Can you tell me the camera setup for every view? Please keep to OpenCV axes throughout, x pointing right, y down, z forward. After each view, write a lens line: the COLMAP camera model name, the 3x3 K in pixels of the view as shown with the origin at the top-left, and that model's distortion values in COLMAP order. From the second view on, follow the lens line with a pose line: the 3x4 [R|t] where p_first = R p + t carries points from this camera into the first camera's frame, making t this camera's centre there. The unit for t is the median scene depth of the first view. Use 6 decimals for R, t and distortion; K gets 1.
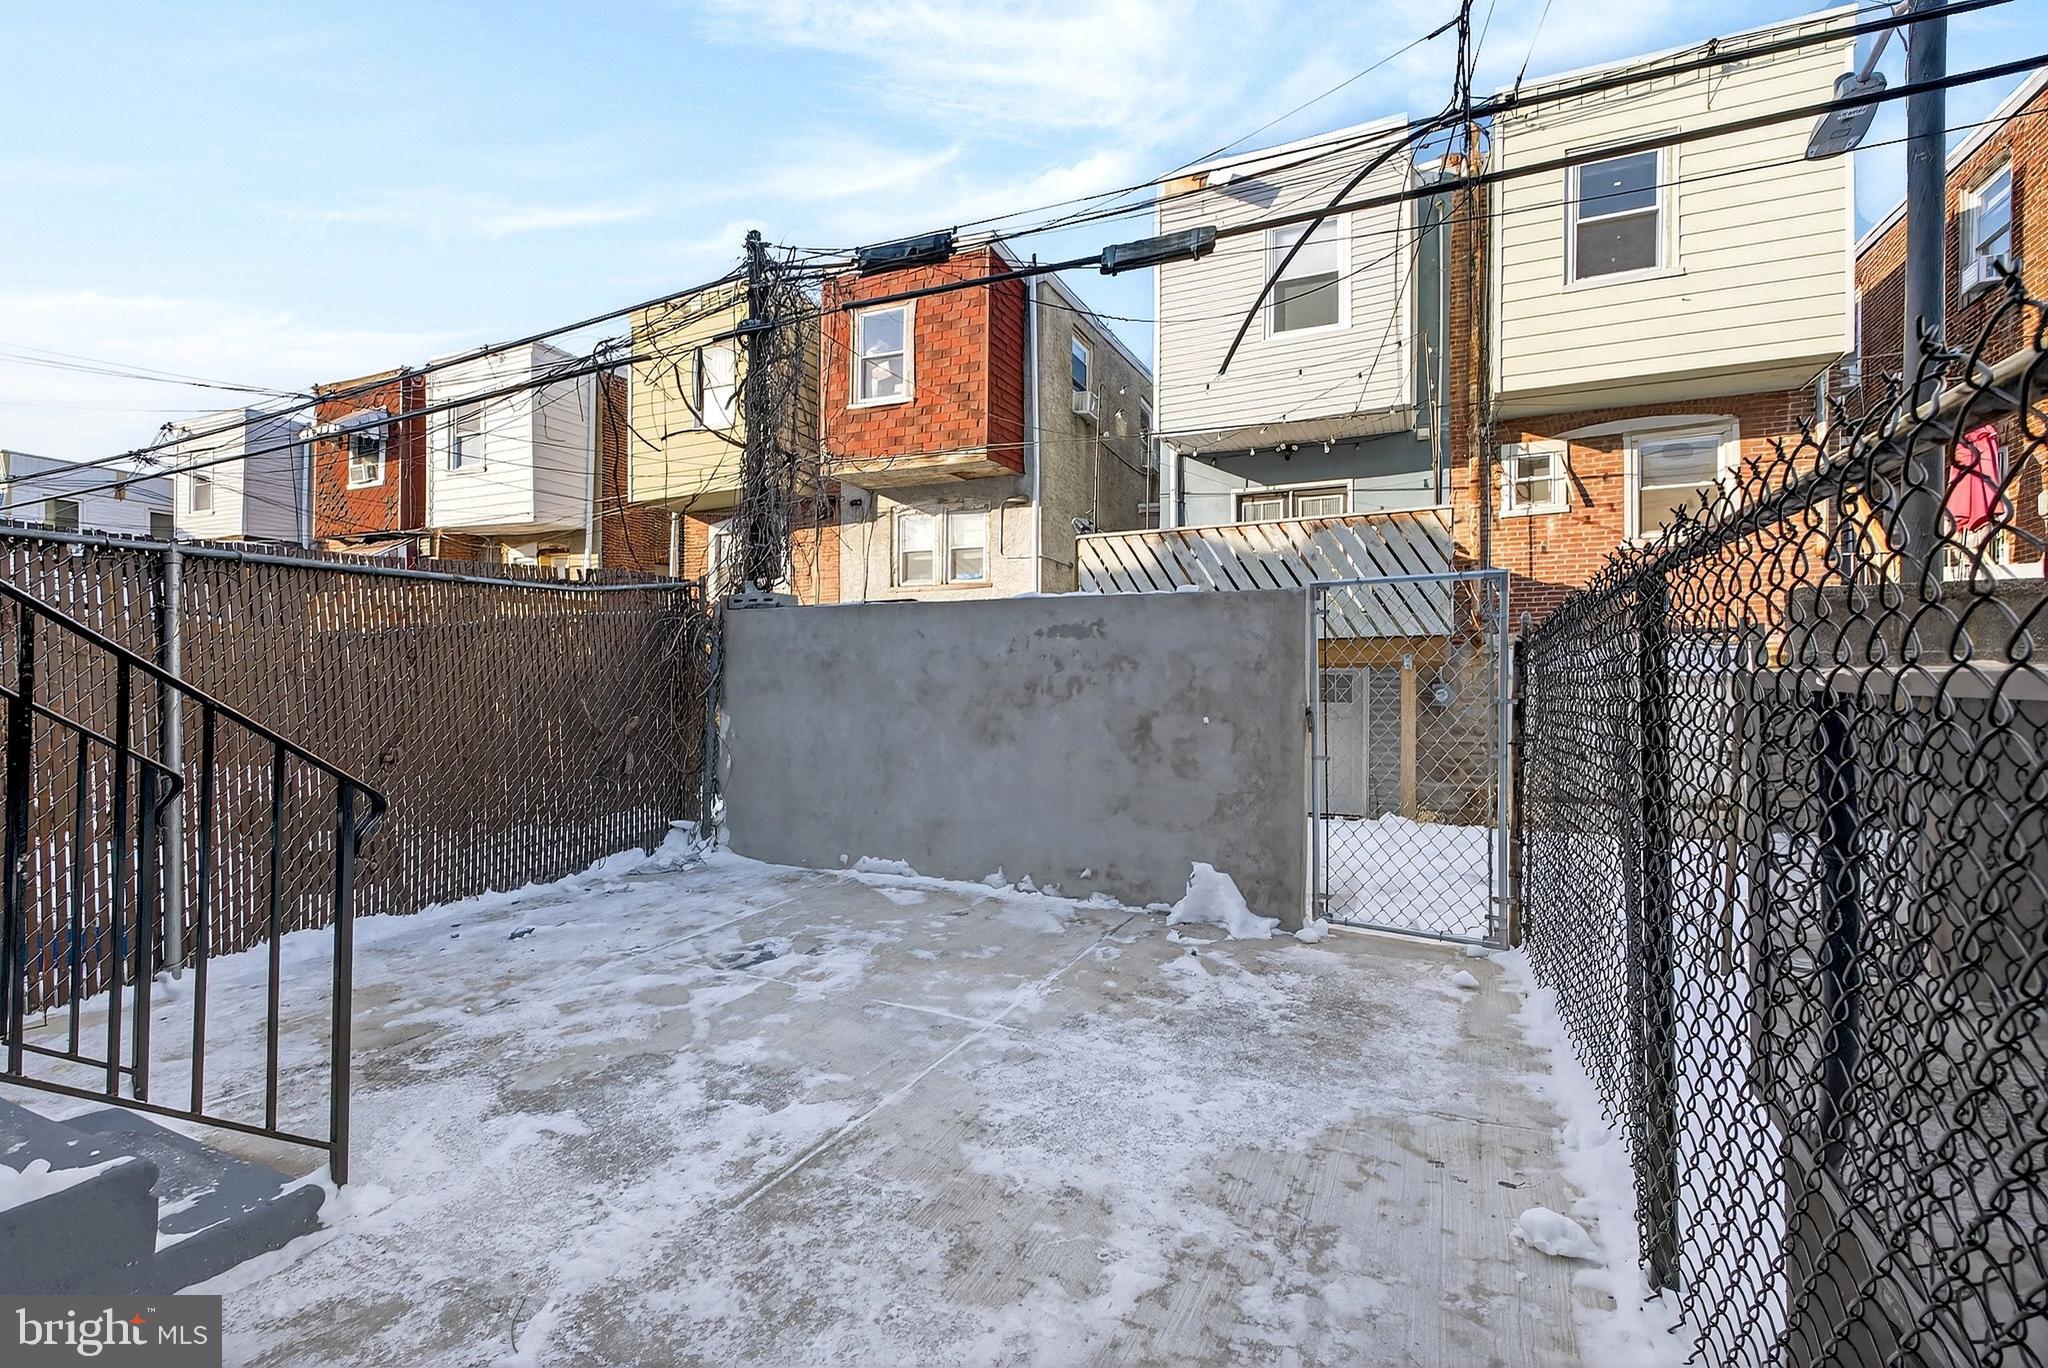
lens RADIAL K [[903.1, 0, 1027.4], [0, 903.1, 664.6], [0, 0, 1]] dist [0.009693, -0.001657]
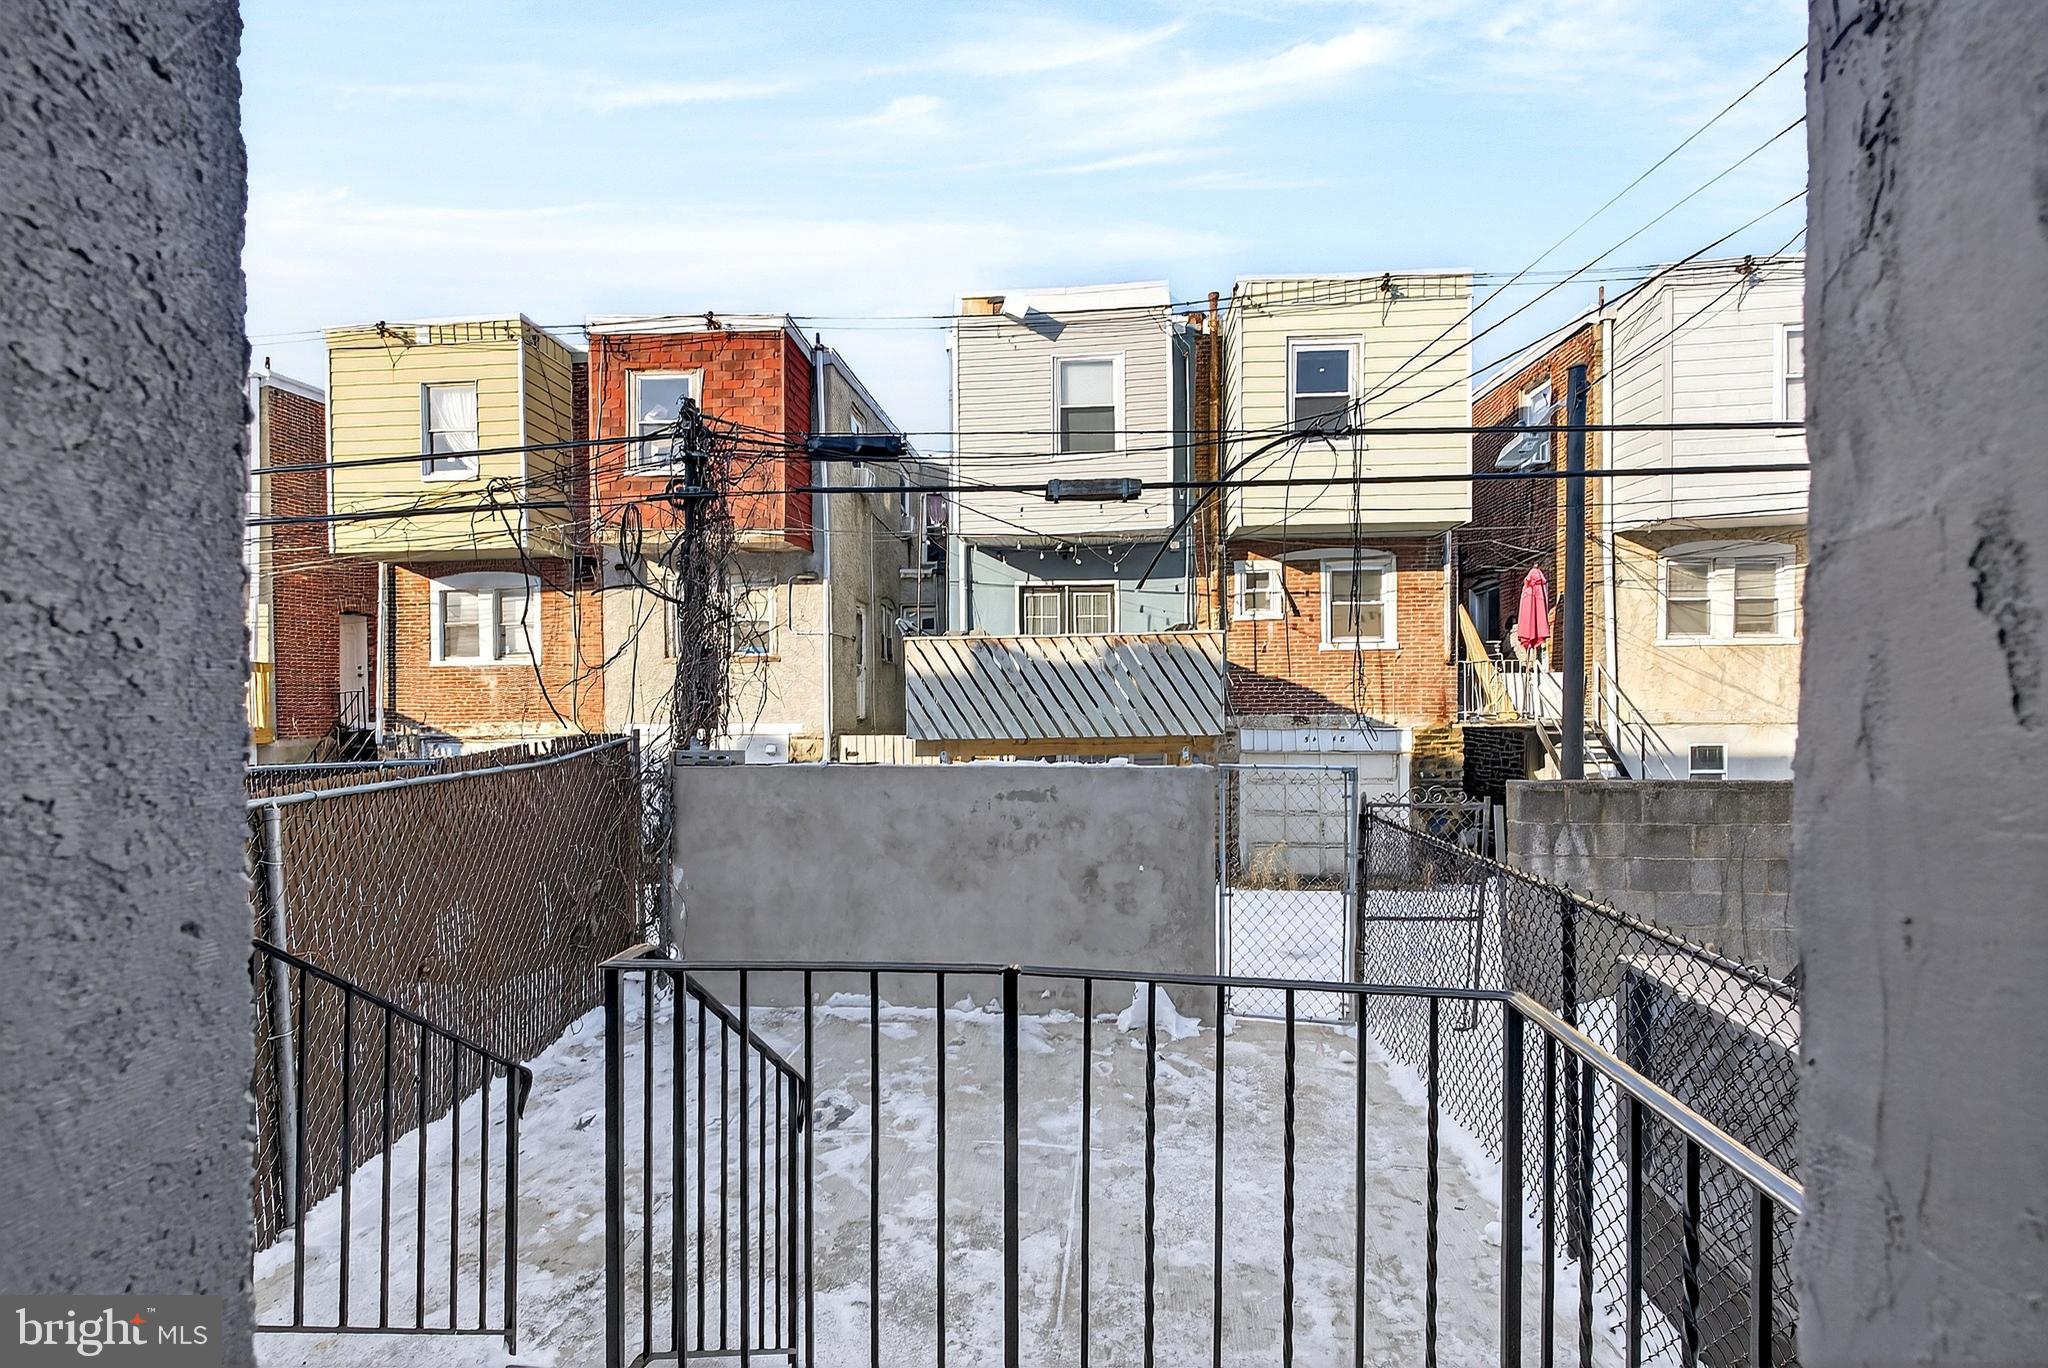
lens RADIAL K [[903.1, 0, 1033.4], [0, 903.1, 699.5], [0, 0, 1]] dist [0.009693, -0.001657]
pose [[0.942917, -0.005541, 0.332982, -0.166476], [0.001140, 0.999909, 0.013412, -0.087136], [-0.333026, -0.012267, 0.942838, -0.072599]]
